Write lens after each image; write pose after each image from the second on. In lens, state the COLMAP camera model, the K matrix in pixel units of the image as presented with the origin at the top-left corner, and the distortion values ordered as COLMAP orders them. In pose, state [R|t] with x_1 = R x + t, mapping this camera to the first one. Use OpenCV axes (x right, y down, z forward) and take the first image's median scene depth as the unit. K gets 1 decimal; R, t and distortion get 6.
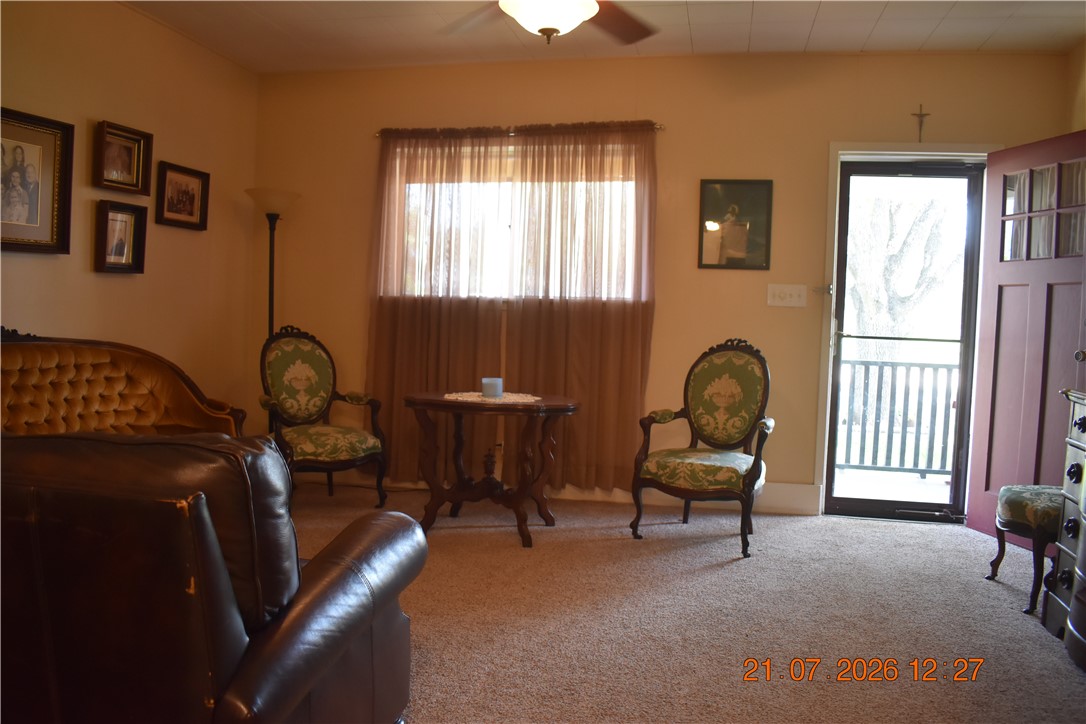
lens RADIAL K [[853.3, 0, 543.0], [0, 853.3, 362.0], [0, 0, 1]] dist [-0.090753, 0.001759]
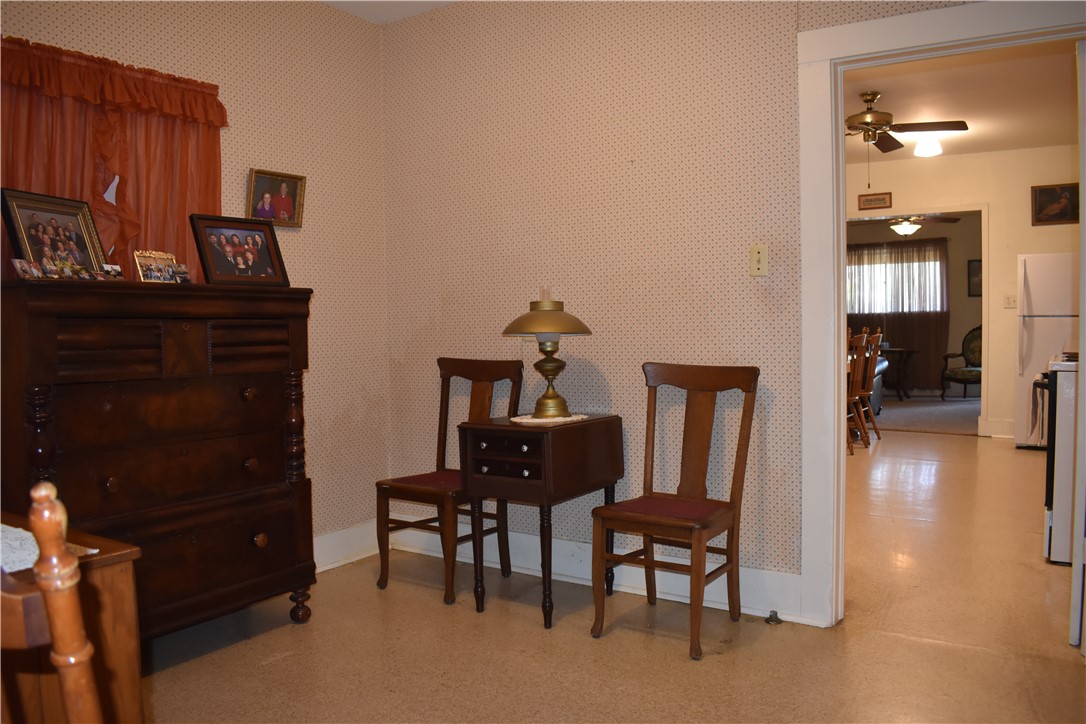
lens RADIAL K [[853.3, 0, 543.0], [0, 853.3, 362.0], [0, 0, 1]] dist [-0.090753, 0.001759]
pose [[0.931610, -0.029748, -0.362240, -0.092629], [0.022451, 0.999452, -0.024337, 0.107324], [0.362765, 0.014540, 0.931767, -1.651965]]
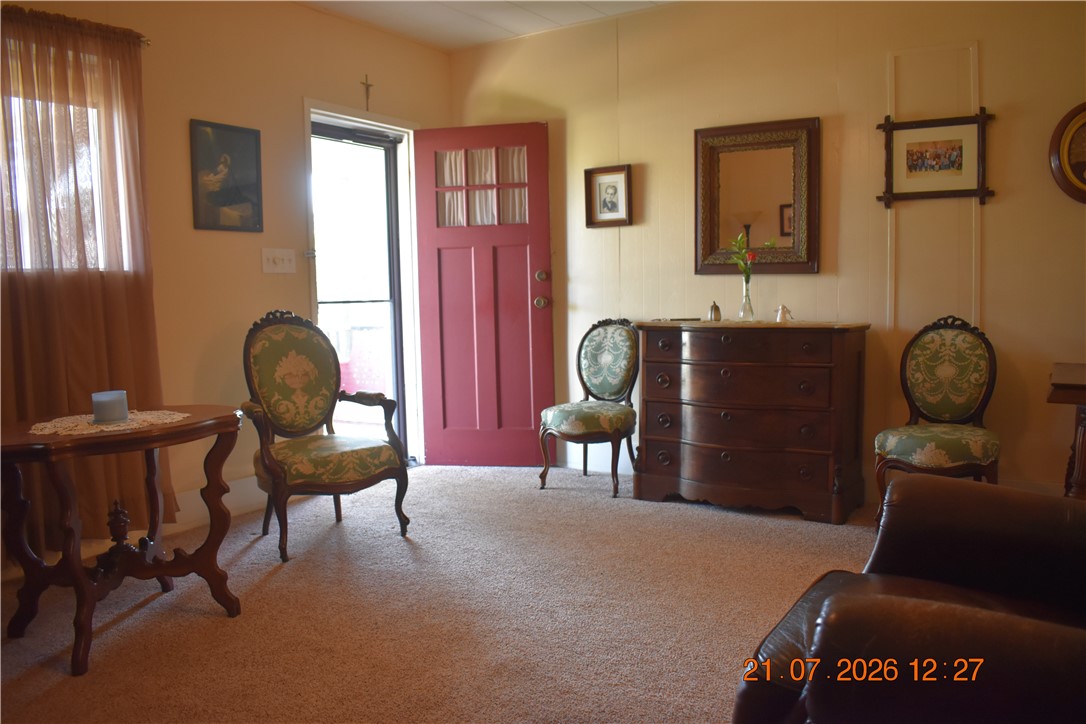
lens RADIAL K [[853.3, 0, 543.0], [0, 853.3, 362.0], [0, 0, 1]] dist [-0.090753, 0.001759]
pose [[0.349057, -0.115088, 0.930008, -0.458660], [0.090863, 0.991910, 0.088645, -0.025351], [-0.932686, 0.053561, 0.356690, 0.413459]]
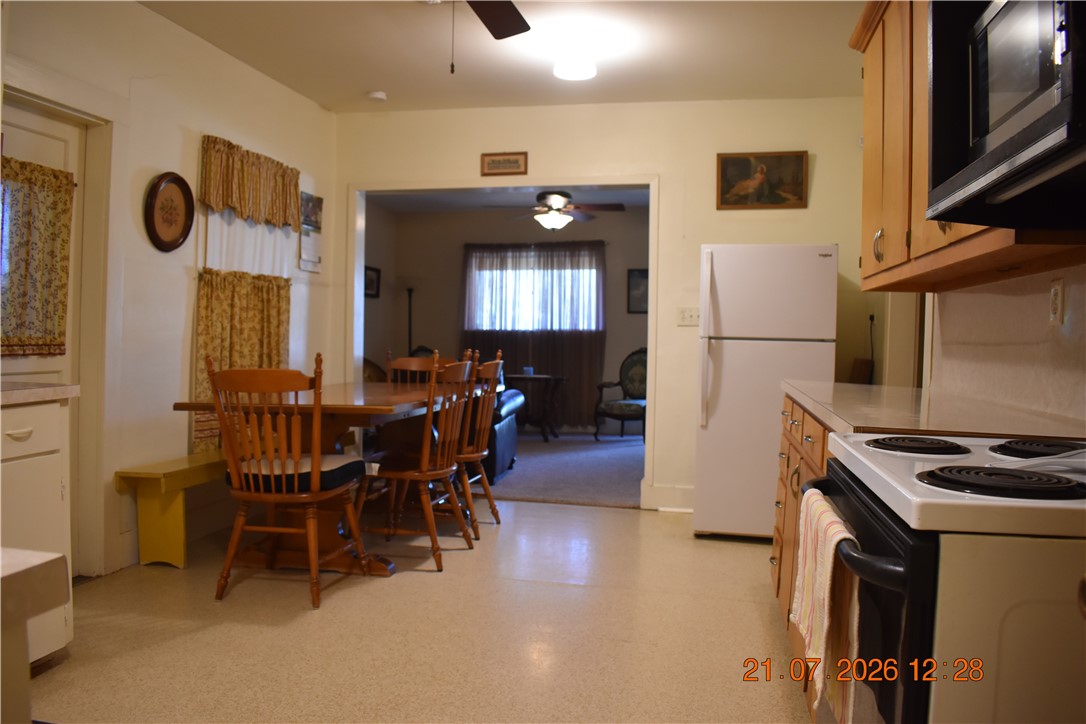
lens RADIAL K [[853.3, 0, 543.0], [0, 853.3, 362.0], [0, 0, 1]] dist [-0.090753, 0.001759]
pose [[0.999843, -0.016638, 0.006145, -0.030807], [0.016841, 0.999263, -0.034500, 0.070829], [-0.005566, 0.034598, 0.999386, -1.003247]]
